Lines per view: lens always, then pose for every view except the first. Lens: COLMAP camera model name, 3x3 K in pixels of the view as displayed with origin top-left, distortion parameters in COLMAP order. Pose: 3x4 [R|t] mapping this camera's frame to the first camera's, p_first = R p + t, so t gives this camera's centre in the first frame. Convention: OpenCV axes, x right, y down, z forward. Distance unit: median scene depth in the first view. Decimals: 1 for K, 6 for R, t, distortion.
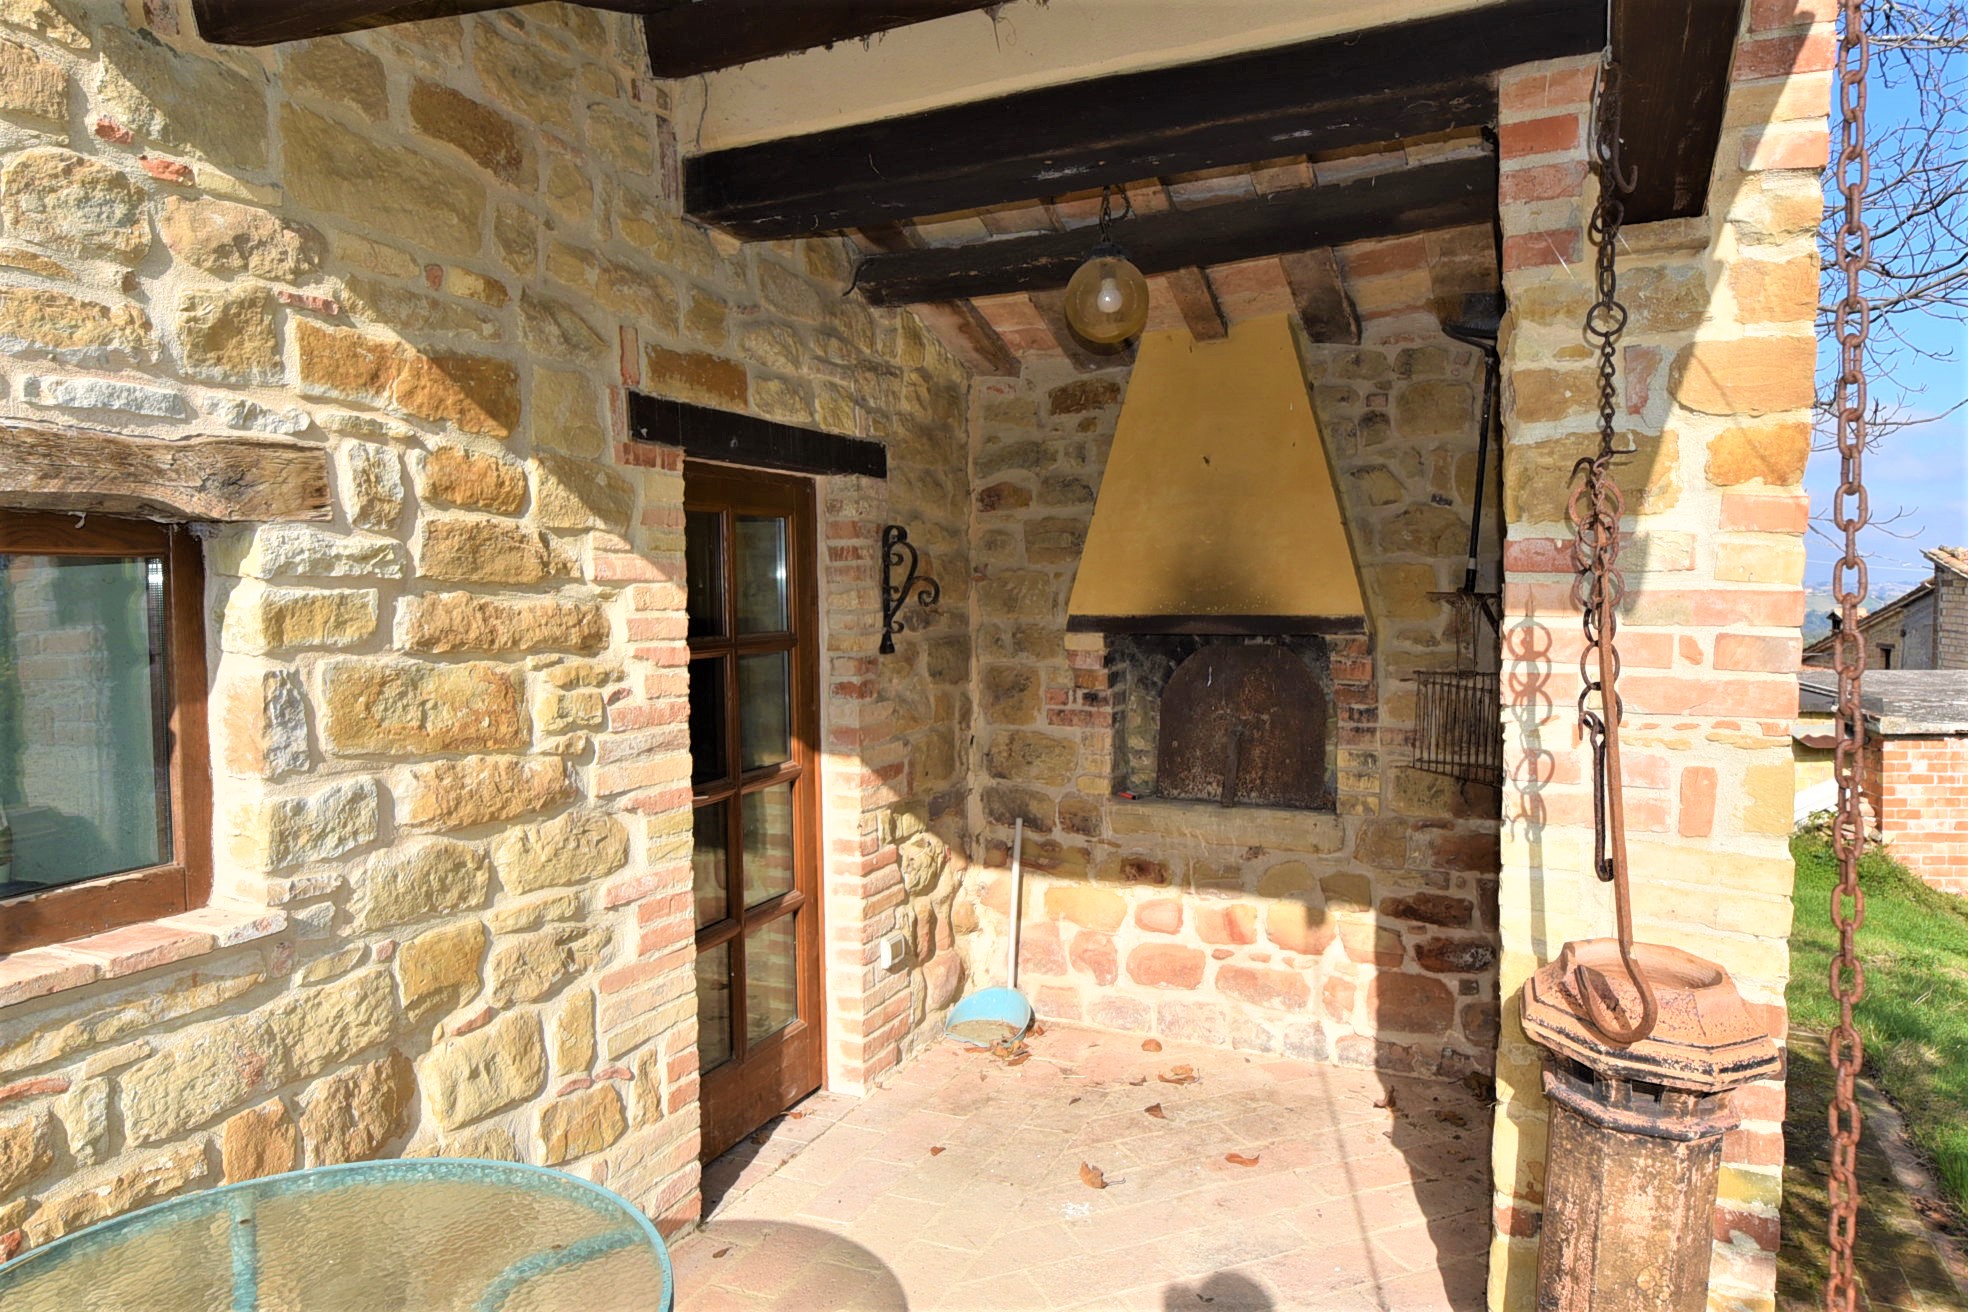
lens RADIAL K [[1250.5, 0, 982.5], [0, 1250.5, 636.4], [0, 0, 1]] dist [0.013997, -0.017050]
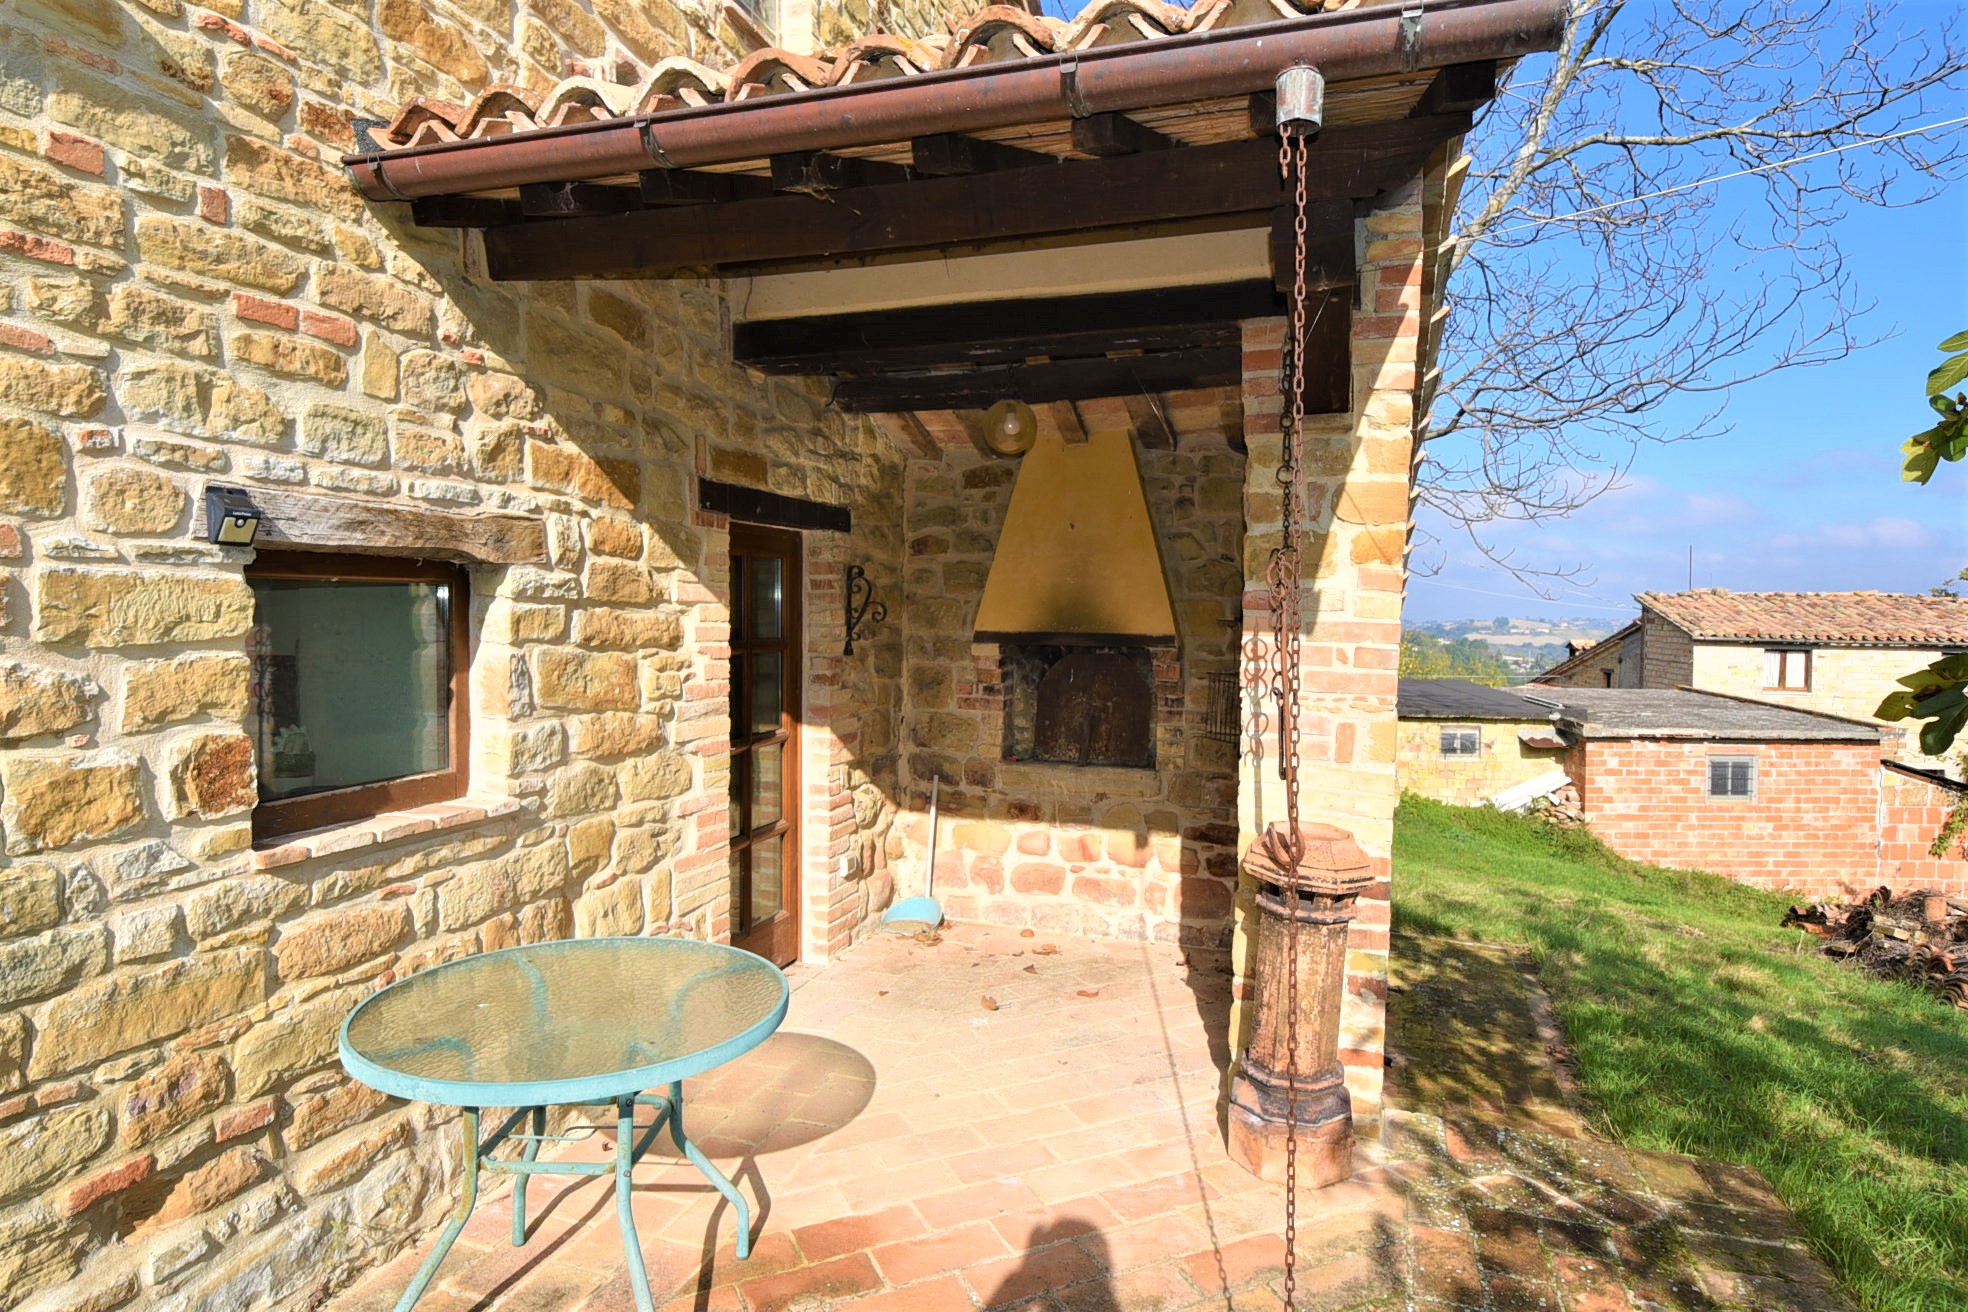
lens RADIAL K [[1105.6, 0, 981.1], [0, 1105.6, 638.7], [0, 0, 1]] dist [0.011984, -0.015784]
pose [[0.995100, 0.018552, 0.097120, -0.067115], [-0.017410, 0.999769, -0.012590, 0.010956], [-0.097331, 0.010838, 0.995193, -0.367997]]
